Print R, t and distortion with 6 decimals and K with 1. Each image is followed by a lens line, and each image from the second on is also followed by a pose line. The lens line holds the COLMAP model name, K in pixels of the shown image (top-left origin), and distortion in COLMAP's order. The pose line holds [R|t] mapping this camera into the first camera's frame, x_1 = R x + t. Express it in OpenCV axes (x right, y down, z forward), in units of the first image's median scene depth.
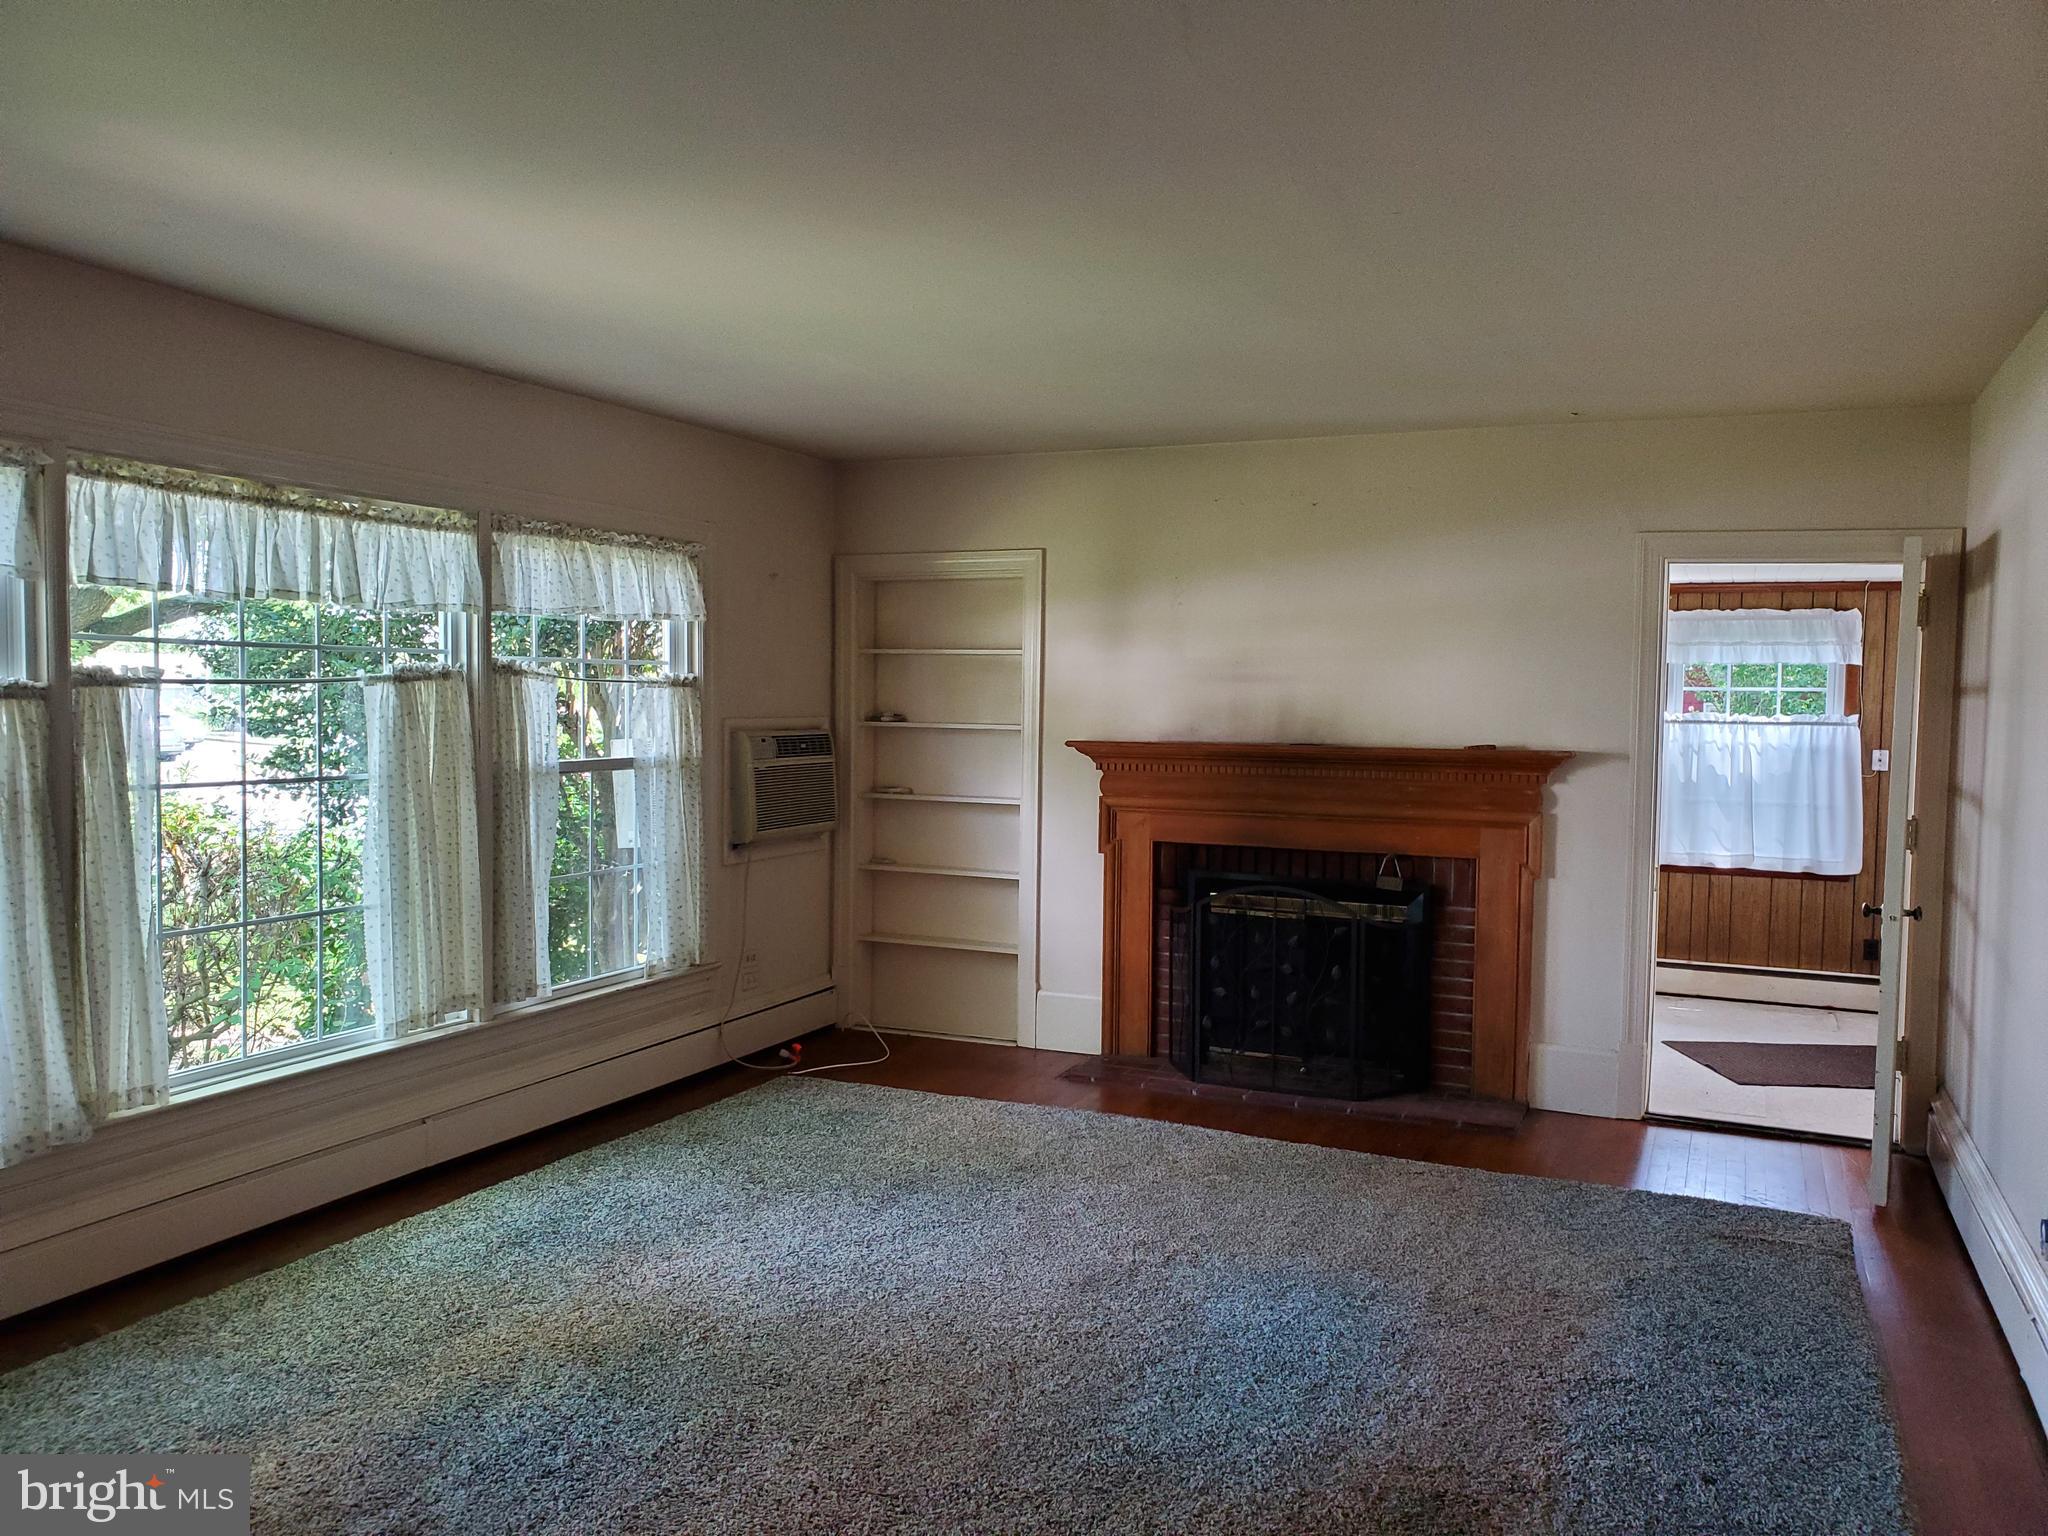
lens RADIAL K [[1610.4, 0, 1016.5], [0, 1610.4, 789.0], [0, 0, 1]] dist [0.042346, 0.000698]
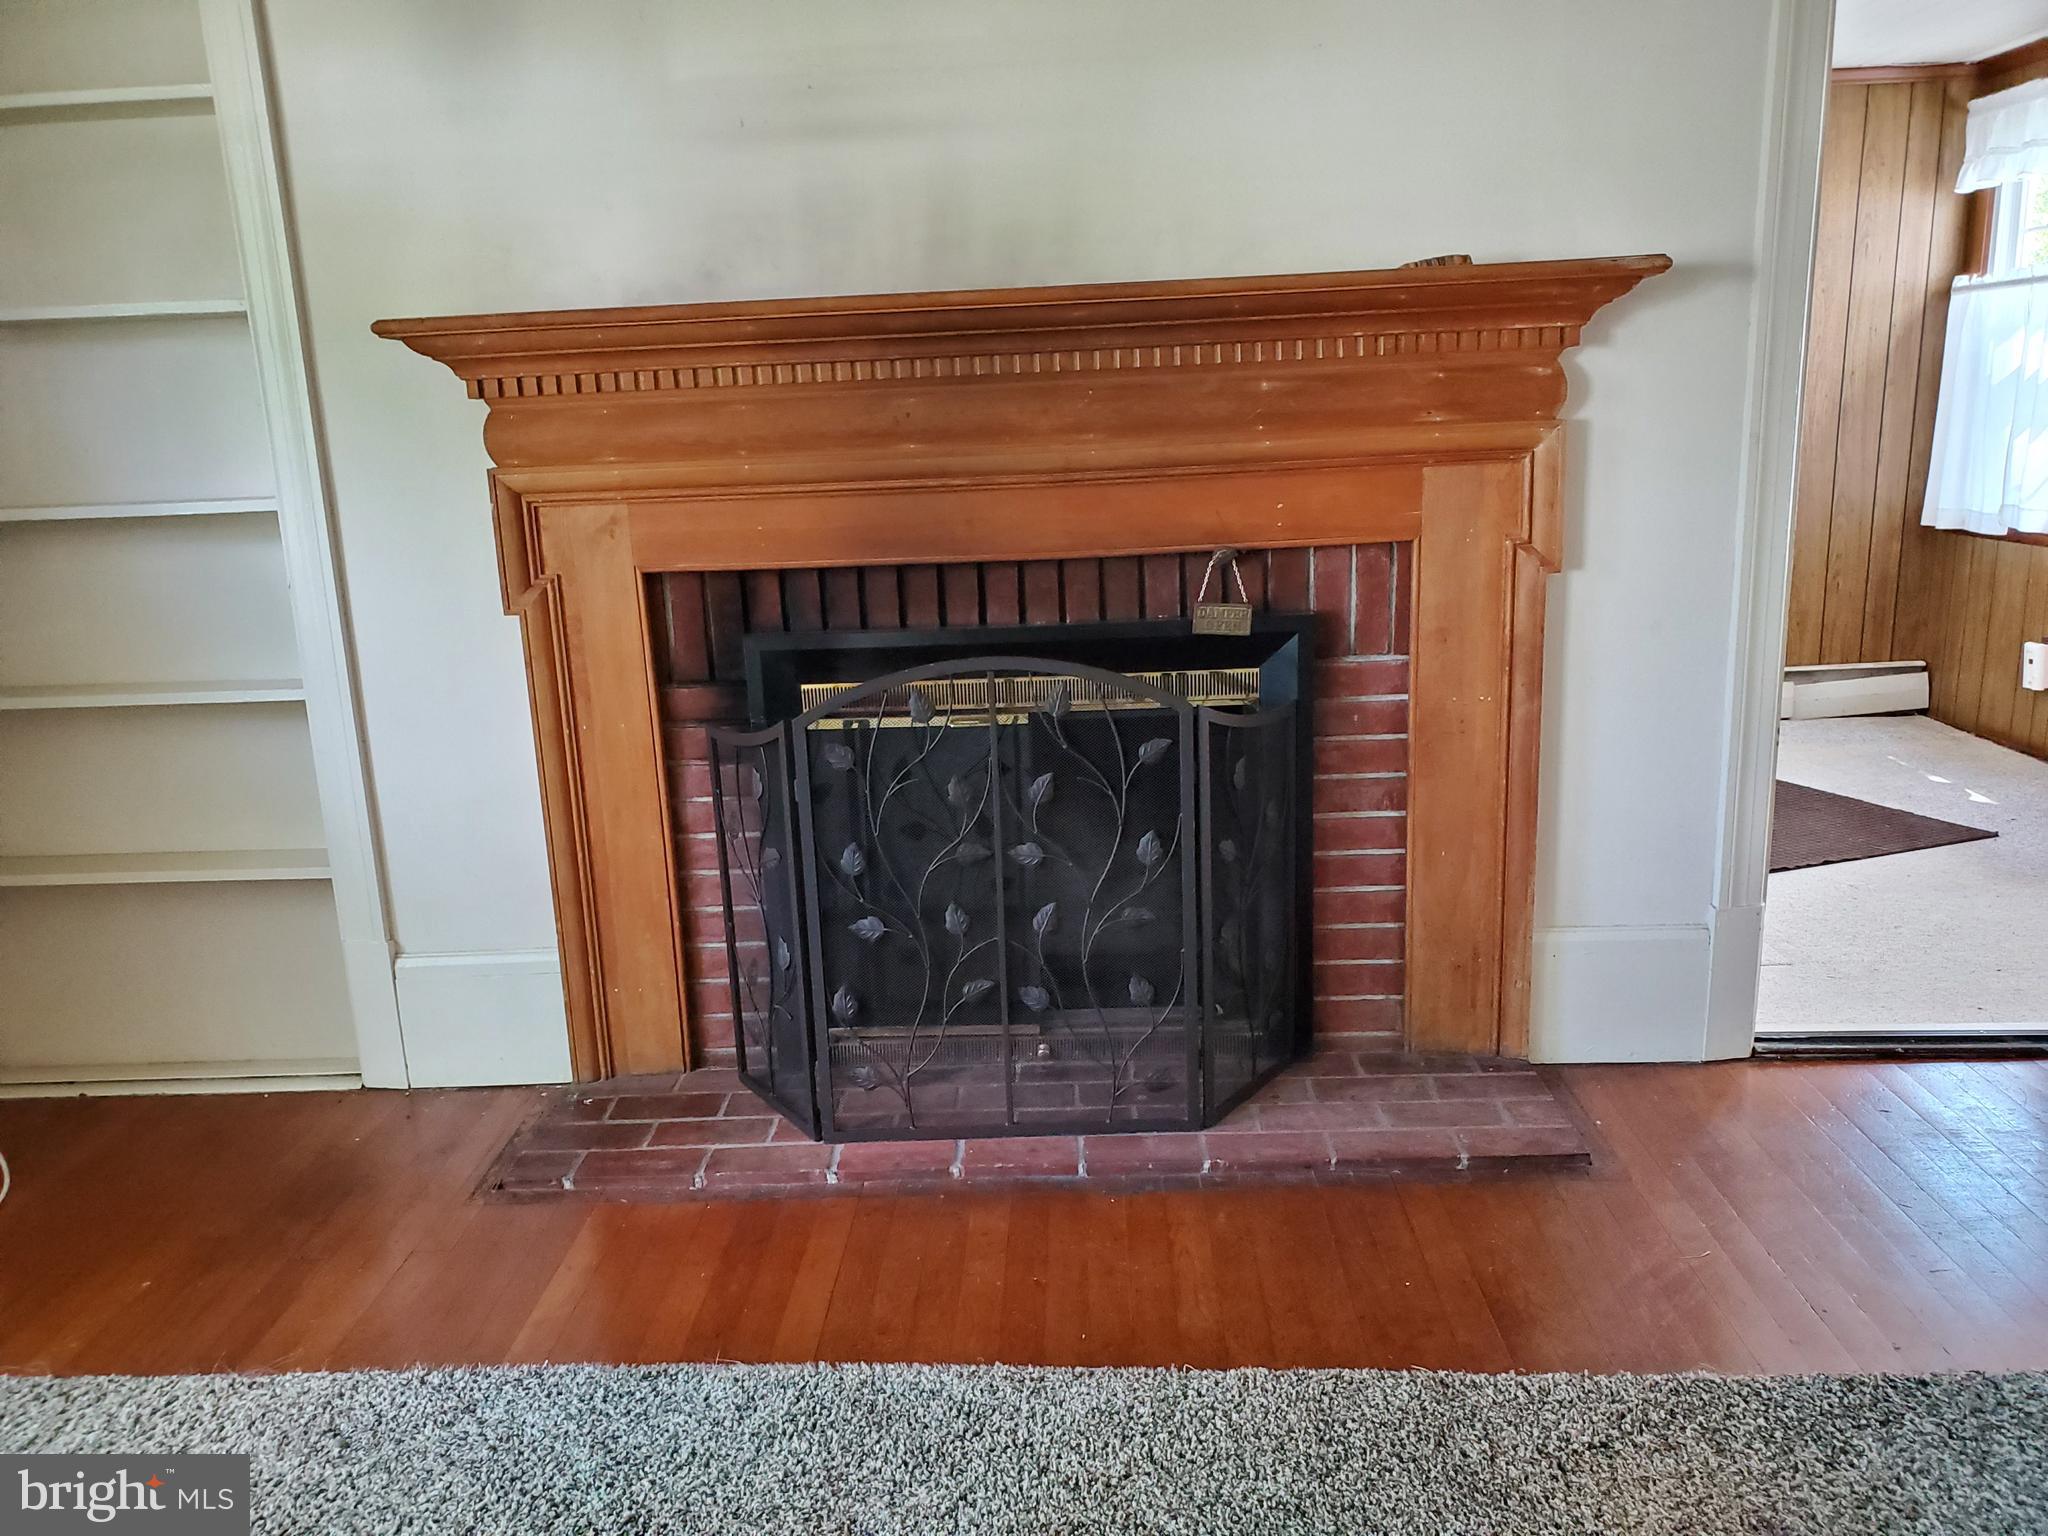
lens RADIAL K [[1610.4, 0, 1016.5], [0, 1610.4, 789.0], [0, 0, 1]] dist [0.042346, 0.000698]
pose [[0.926936, -0.138979, 0.348531, 0.024450], [0.079710, 0.980609, 0.179033, 0.021888], [-0.366654, -0.138171, 0.920040, 0.620900]]
